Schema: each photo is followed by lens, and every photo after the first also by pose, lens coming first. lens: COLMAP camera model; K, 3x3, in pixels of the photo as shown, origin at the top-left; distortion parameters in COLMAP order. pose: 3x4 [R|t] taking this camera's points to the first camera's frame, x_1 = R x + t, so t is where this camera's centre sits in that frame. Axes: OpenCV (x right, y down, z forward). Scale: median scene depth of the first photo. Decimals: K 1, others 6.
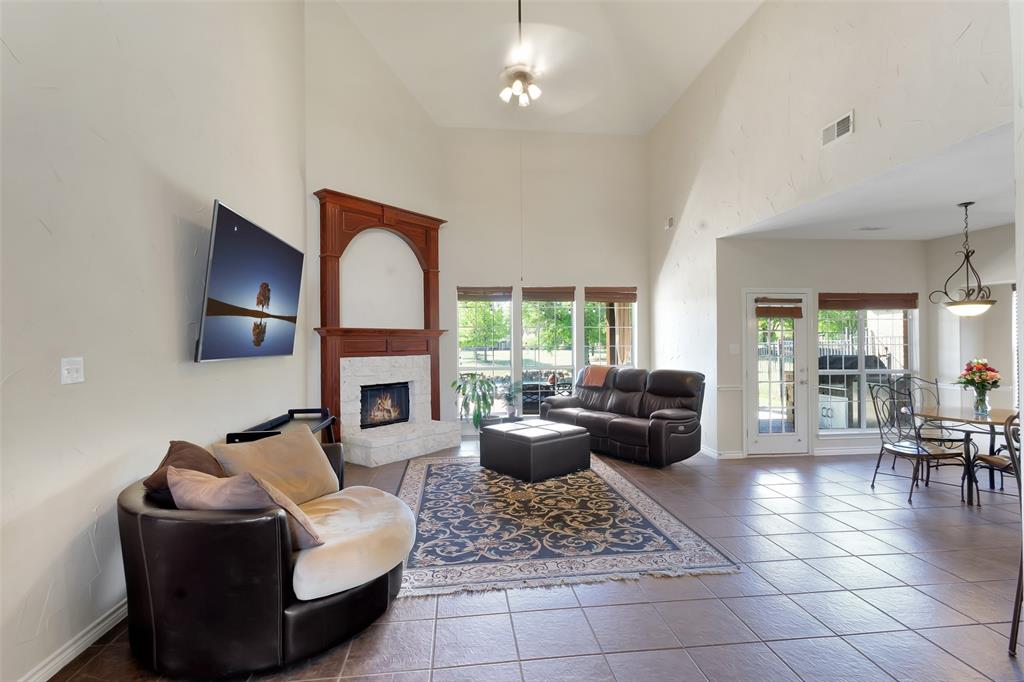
lens RADIAL K [[479.5, 0, 512.0], [0, 479.5, 341.0], [0, 0, 1]] dist [0.003239, 0.000202]
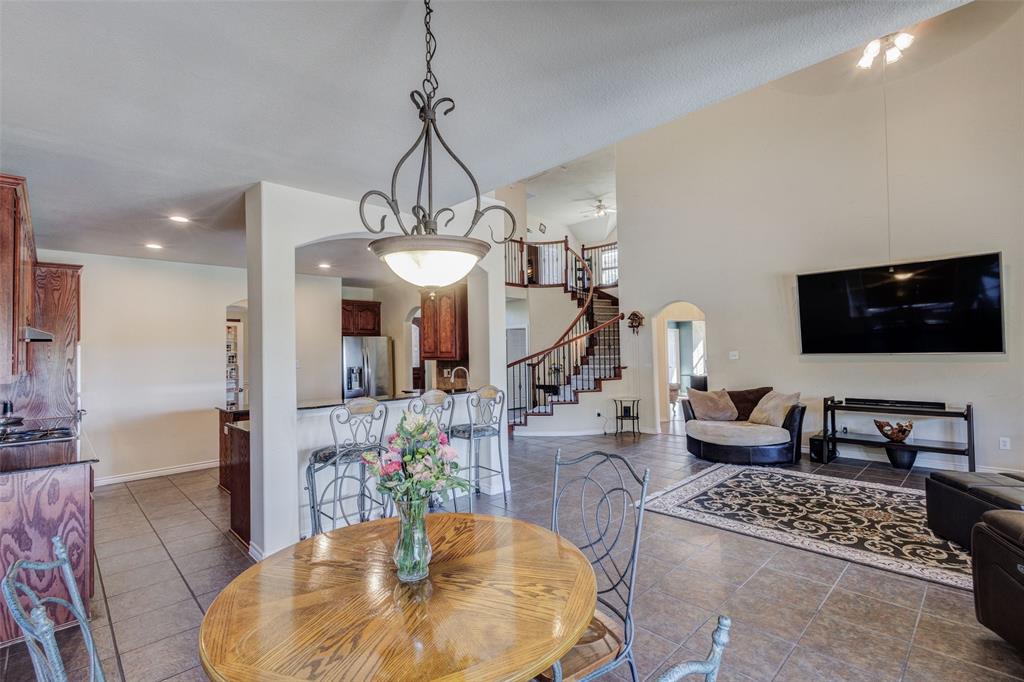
lens RADIAL K [[466.2, 0, 512.0], [0, 466.2, 341.0], [0, 0, 1]] dist [0.001371, 0.000007]
pose [[-0.789789, 0.009154, -0.613311, 1.161837], [0.029210, 0.999316, -0.022699, -0.004997], [0.612683, -0.035842, -0.789516, 1.361491]]
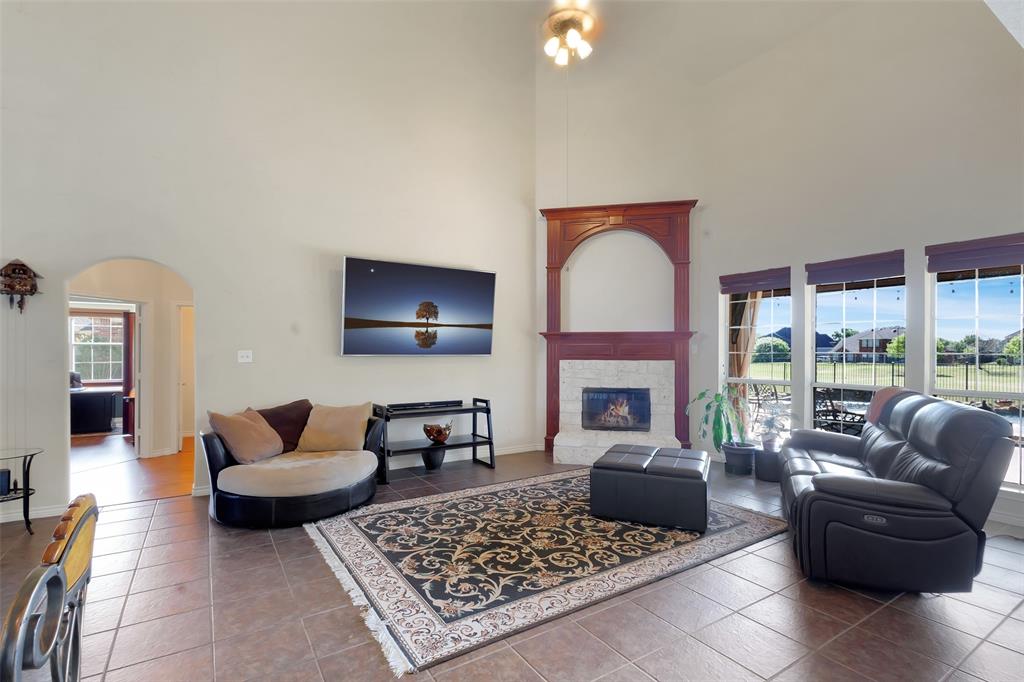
lens RADIAL K [[480.0, 0, 511.9], [0, 480.0, 355.1], [0, 0, 1]] dist [0.018004, 0.000166]
pose [[0.443142, 0.014390, -0.896336, 0.814746], [-0.001540, 0.999882, 0.015291, 0.010257], [0.896450, -0.005396, 0.443112, 0.591888]]
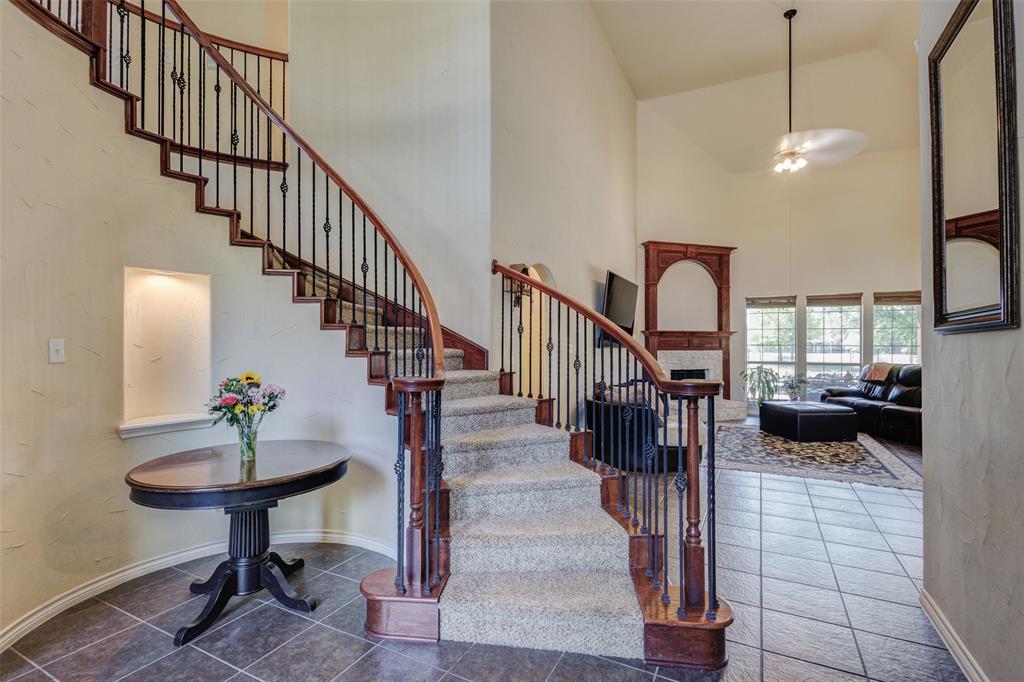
lens RADIAL K [[479.5, 0, 512.0], [0, 479.5, 341.0], [0, 0, 1]] dist [0.003239, 0.000202]
pose [[0.829825, 0.005936, -0.557992, 0.144497], [-0.007701, 0.999970, -0.000814, 0.013768], [0.557971, 0.004973, 0.829846, -0.705874]]
